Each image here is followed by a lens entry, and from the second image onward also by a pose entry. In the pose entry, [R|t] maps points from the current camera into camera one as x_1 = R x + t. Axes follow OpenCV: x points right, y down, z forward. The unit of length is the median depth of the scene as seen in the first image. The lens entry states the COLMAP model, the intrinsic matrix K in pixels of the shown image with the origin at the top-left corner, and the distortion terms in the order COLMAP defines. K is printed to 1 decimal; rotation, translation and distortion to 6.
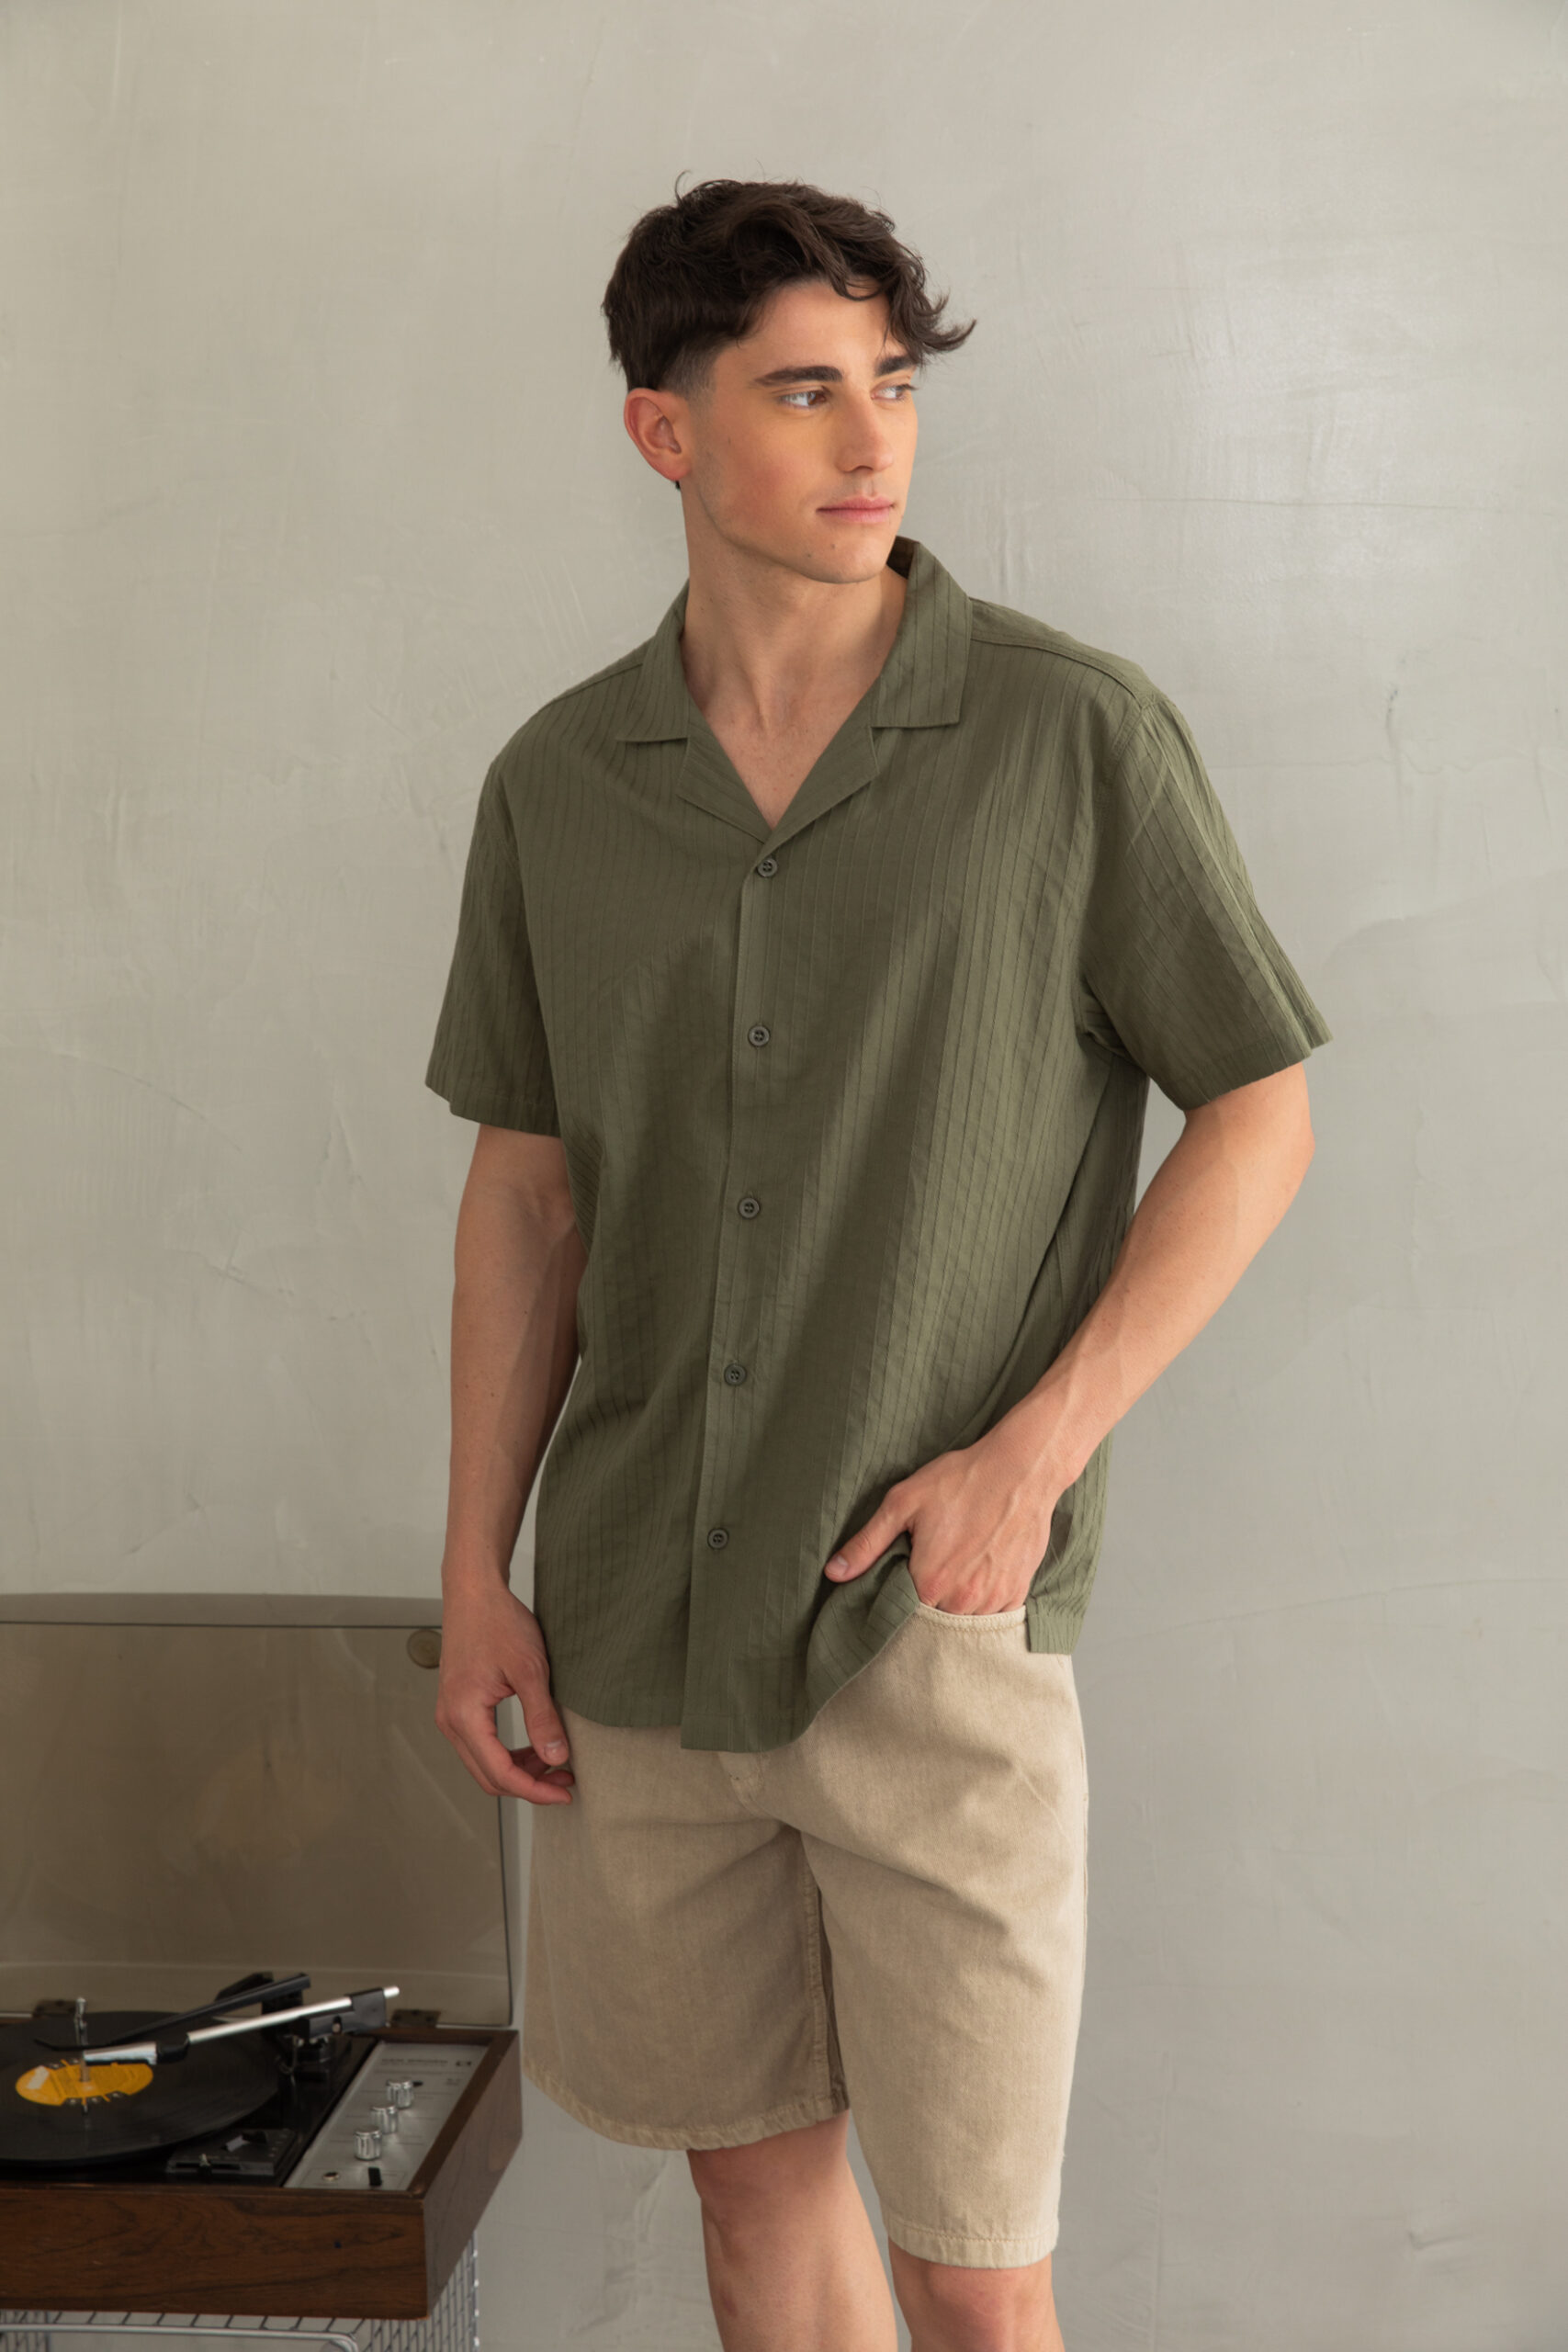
lens RADIAL K [[3819.8, 0, 782.8], [0, 3819.8, 1178.0], [0, 0, 1]] dist [0.010850, 0.000000]
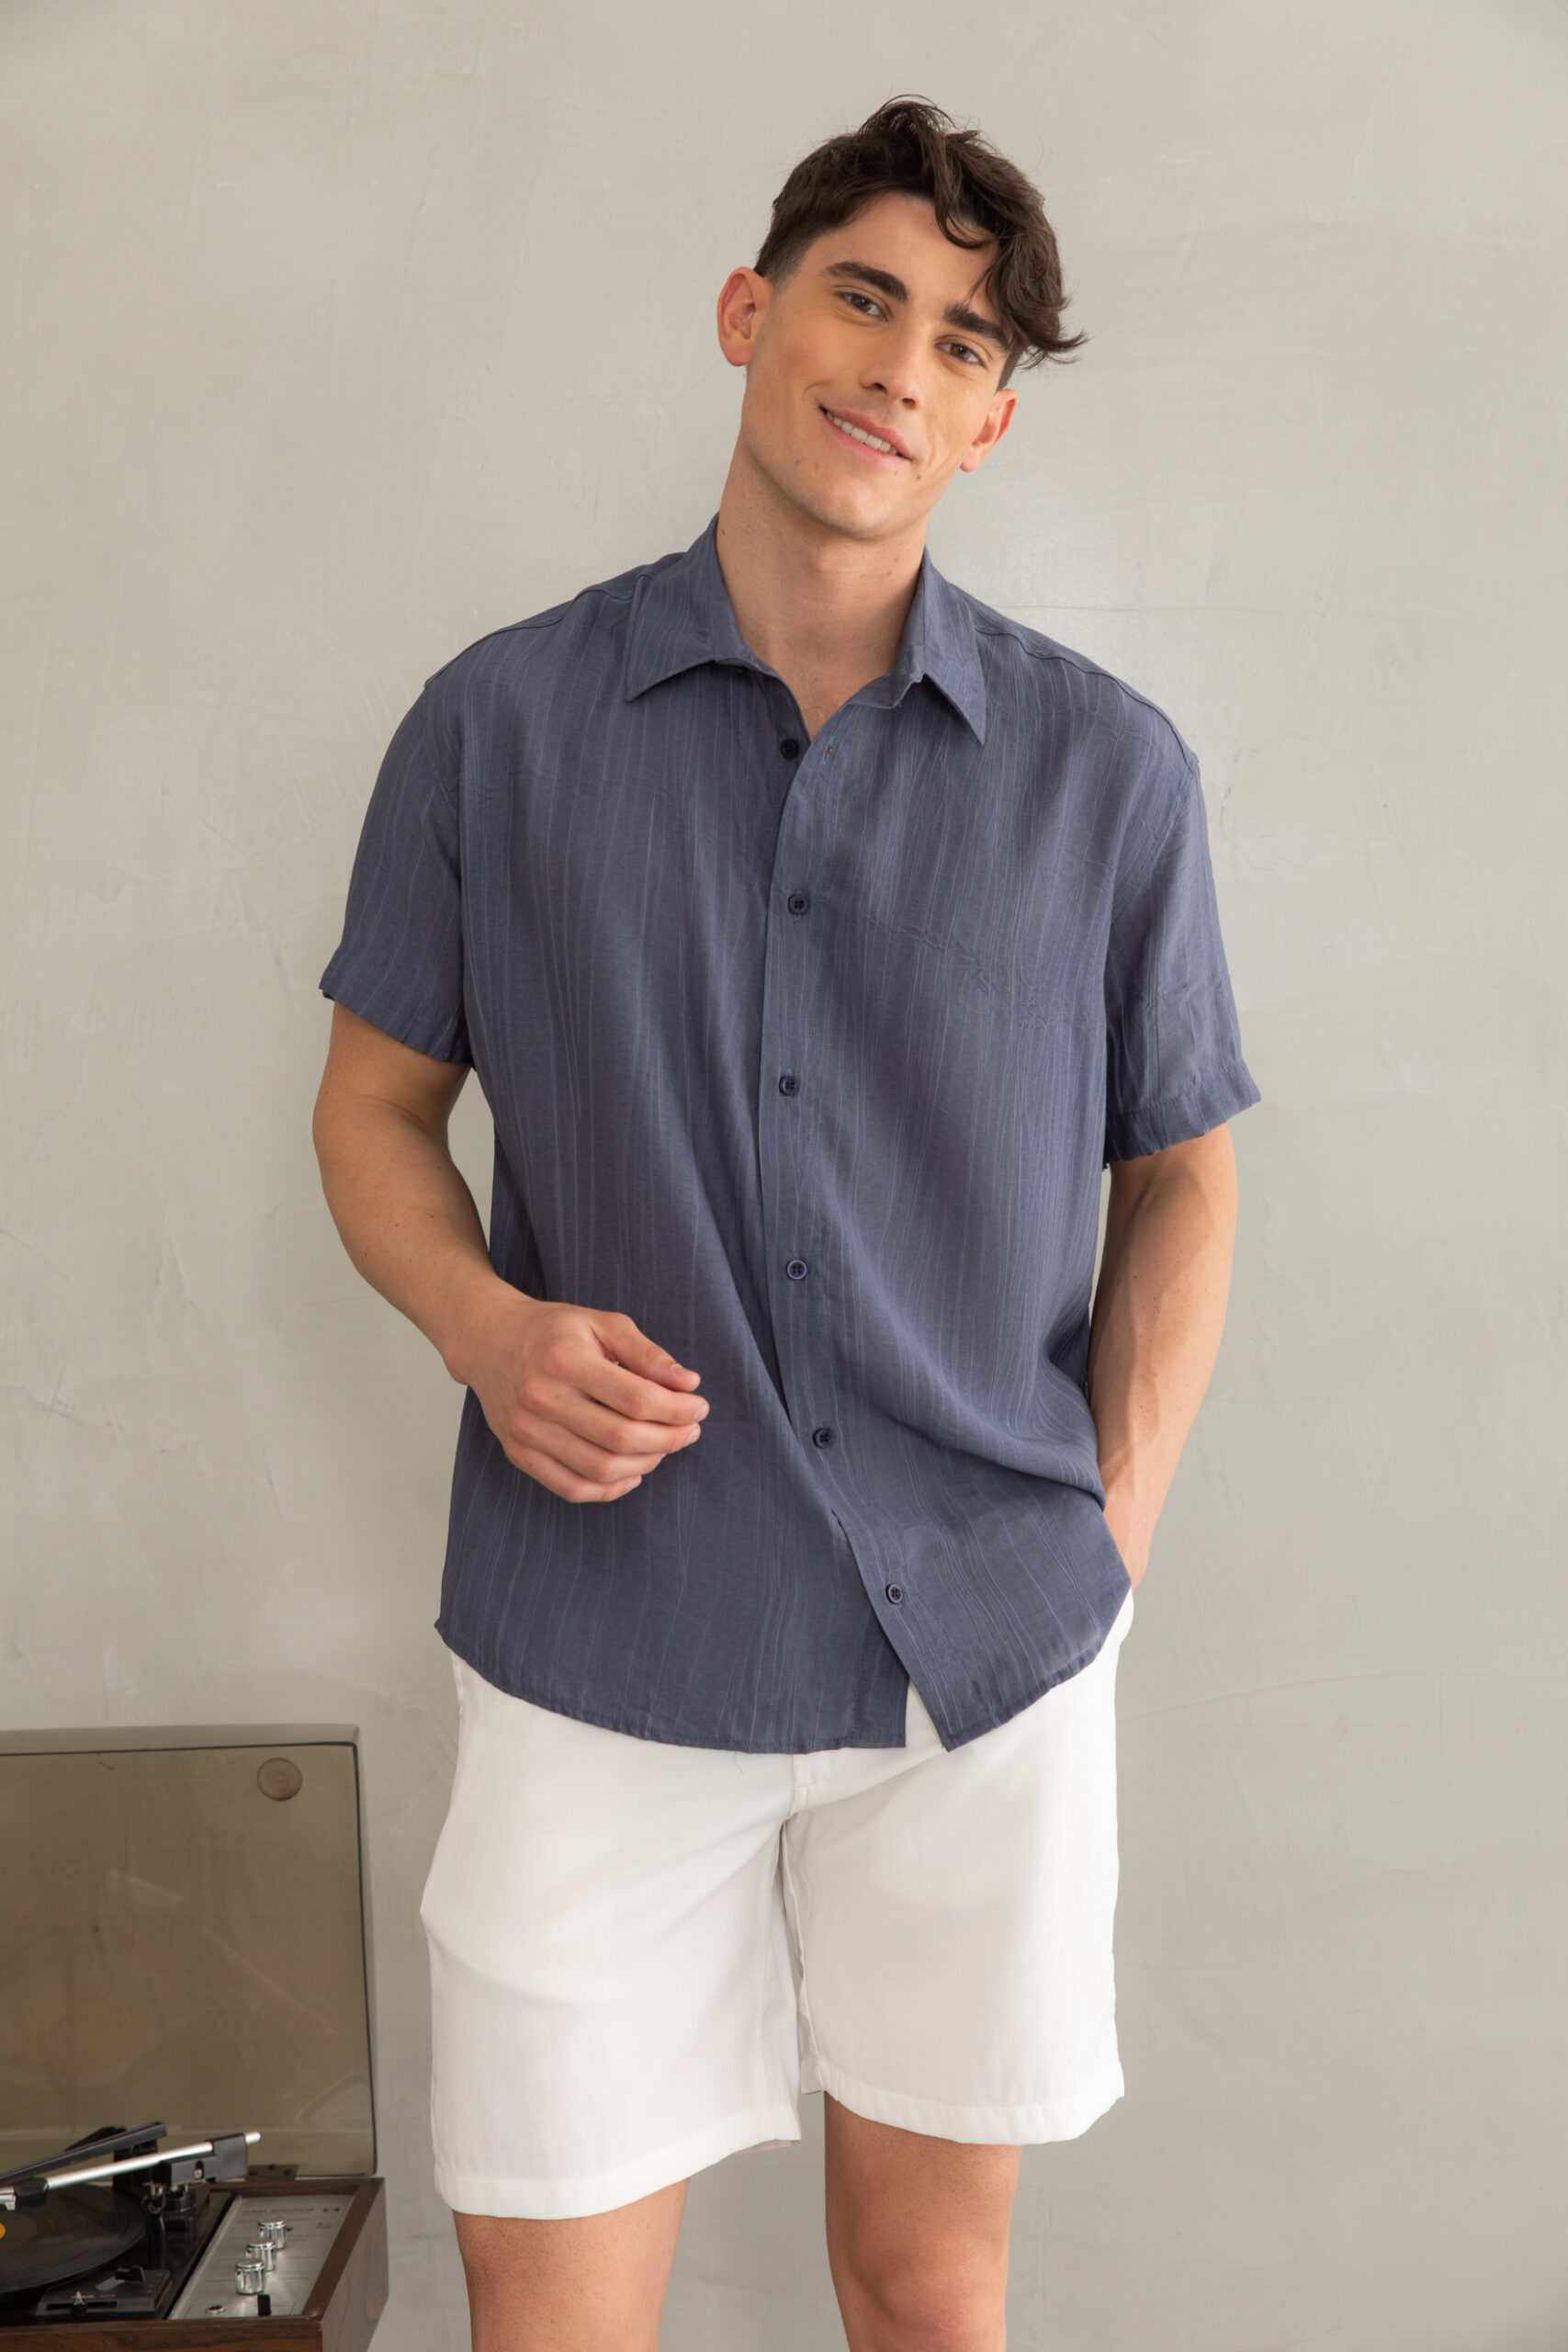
lens RADIAL K [[3819.8, 0, 784.2], [0, 3819.8, 1171.5], [0, 0, 1]] dist [0.010850, 0.000000]
pose [[0.993415, -0.016463, 0.113385, -0.075089], [0.029900, 0.992581, -0.117849, 0.090883], [-0.110604, 0.120463, 0.986537, 0.020189]]
